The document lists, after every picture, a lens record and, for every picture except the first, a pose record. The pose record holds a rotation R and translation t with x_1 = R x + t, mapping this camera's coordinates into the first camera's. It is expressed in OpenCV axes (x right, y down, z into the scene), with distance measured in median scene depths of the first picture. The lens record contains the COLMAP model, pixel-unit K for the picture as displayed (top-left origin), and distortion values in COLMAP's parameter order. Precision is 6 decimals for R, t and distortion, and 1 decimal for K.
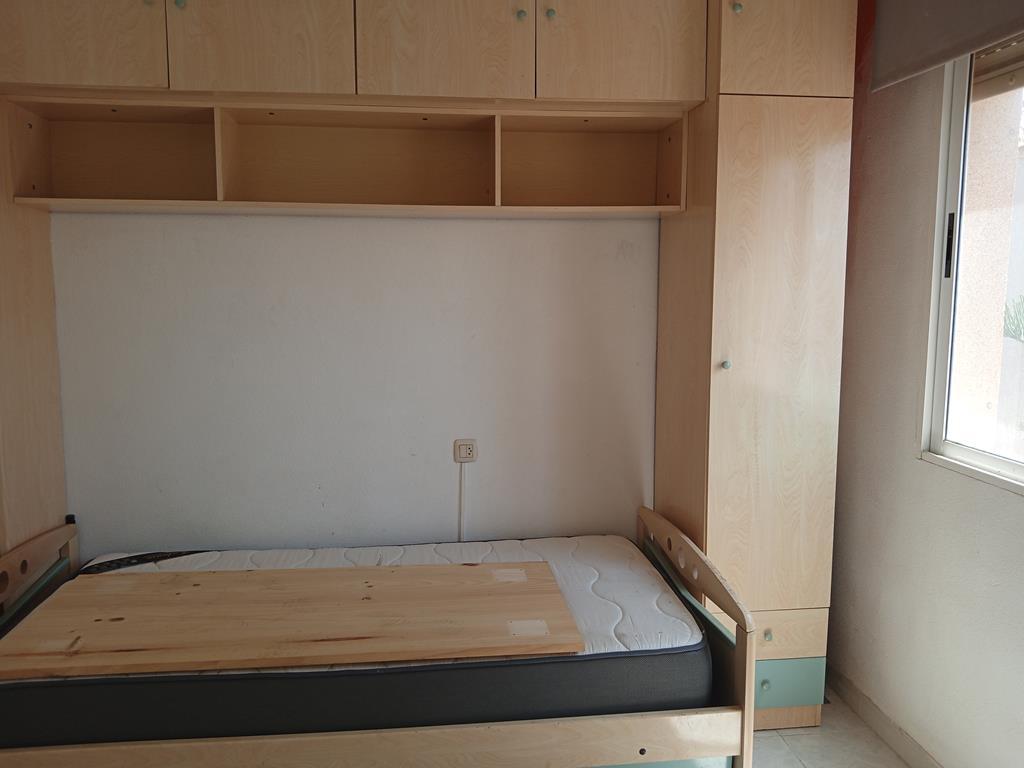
lens RADIAL K [[826.1, 0, 541.6], [0, 826.1, 389.1], [0, 0, 1]] dist [0.030217, -0.062797]
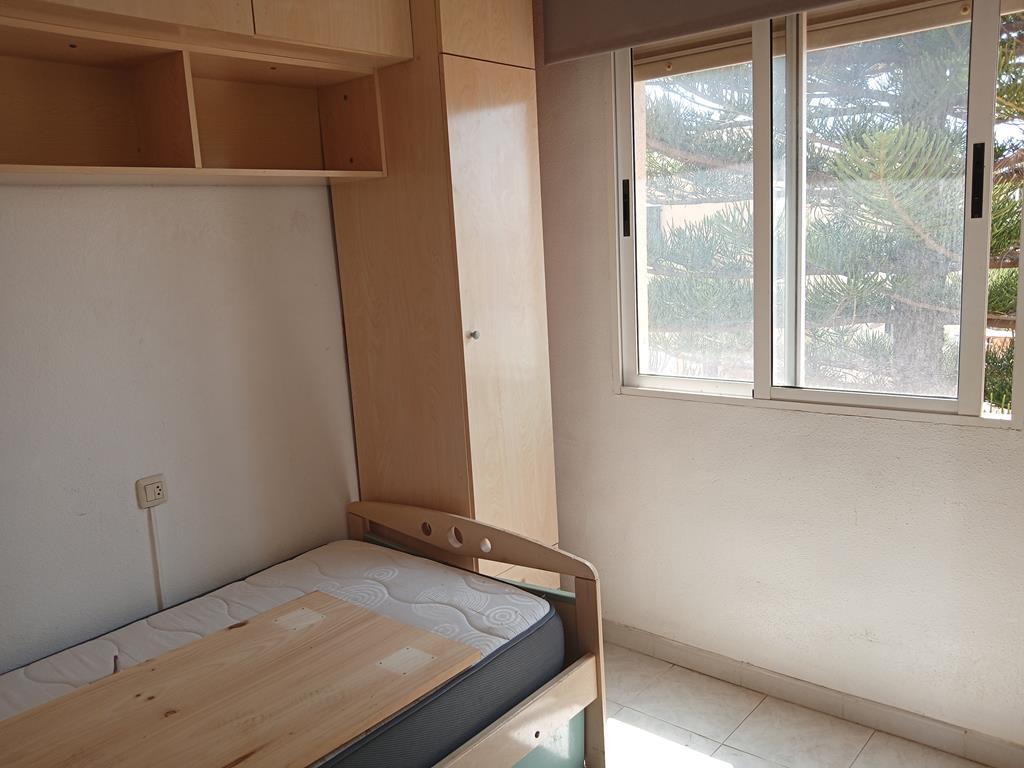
lens RADIAL K [[826.1, 0, 515.0], [0, 826.1, 386.0], [0, 0, 1]] dist [0.030217, -0.062797]
pose [[0.726620, -0.166099, 0.666659, -0.393413], [0.143562, 0.985623, 0.089095, -0.047560], [-0.671873, 0.030968, 0.740019, 0.230599]]
